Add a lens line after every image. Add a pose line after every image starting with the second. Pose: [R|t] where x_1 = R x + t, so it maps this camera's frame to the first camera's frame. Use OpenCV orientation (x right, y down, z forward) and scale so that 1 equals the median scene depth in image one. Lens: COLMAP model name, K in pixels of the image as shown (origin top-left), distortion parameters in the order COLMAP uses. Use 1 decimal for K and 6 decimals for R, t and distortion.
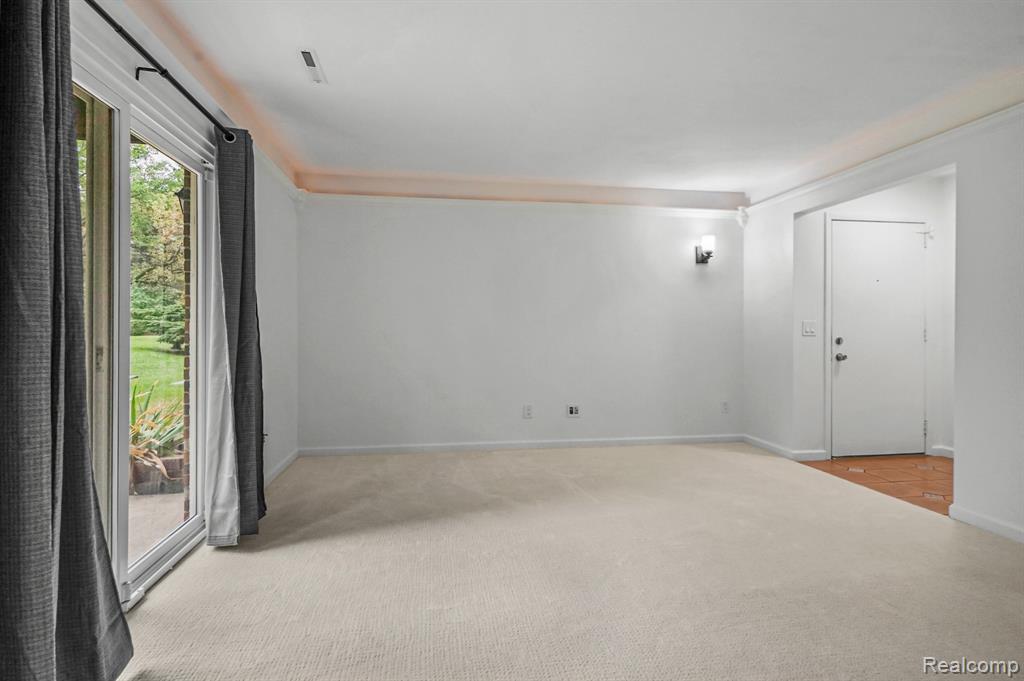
lens RADIAL K [[511.8, 0, 512.0], [0, 511.8, 340.5], [0, 0, 1]] dist [0.000517, -0.000327]
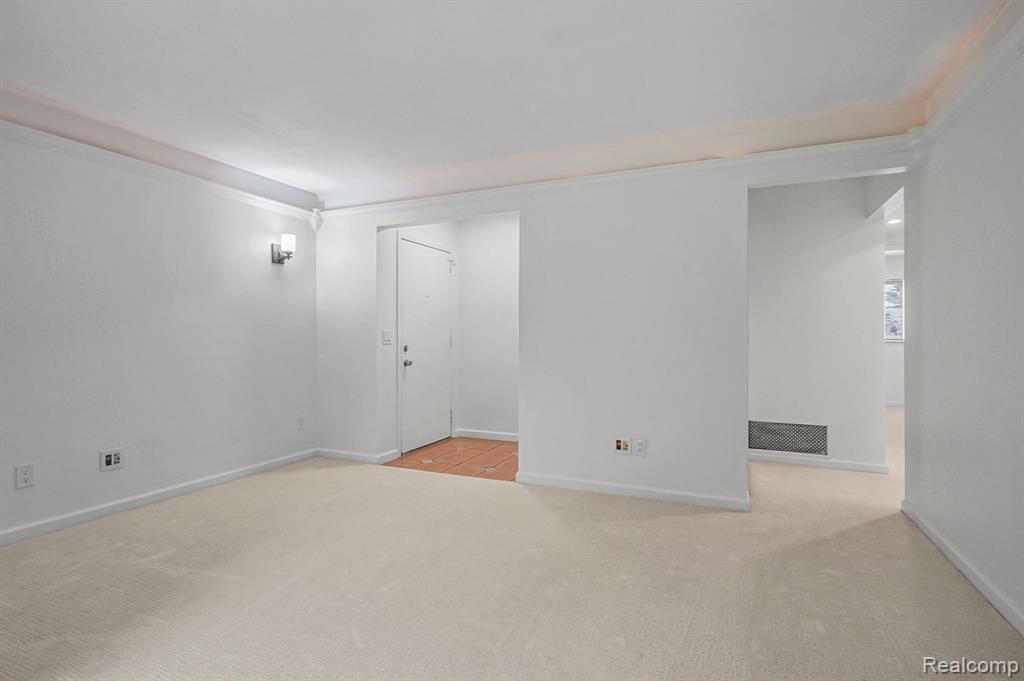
lens RADIAL K [[511.8, 0, 512.0], [0, 511.8, 340.5], [0, 0, 1]] dist [0.000517, -0.000327]
pose [[0.548131, -0.006677, 0.836366, -0.156214], [0.022093, 0.999735, -0.006498, -0.003524], [-0.836101, 0.022040, 0.548133, 0.190630]]
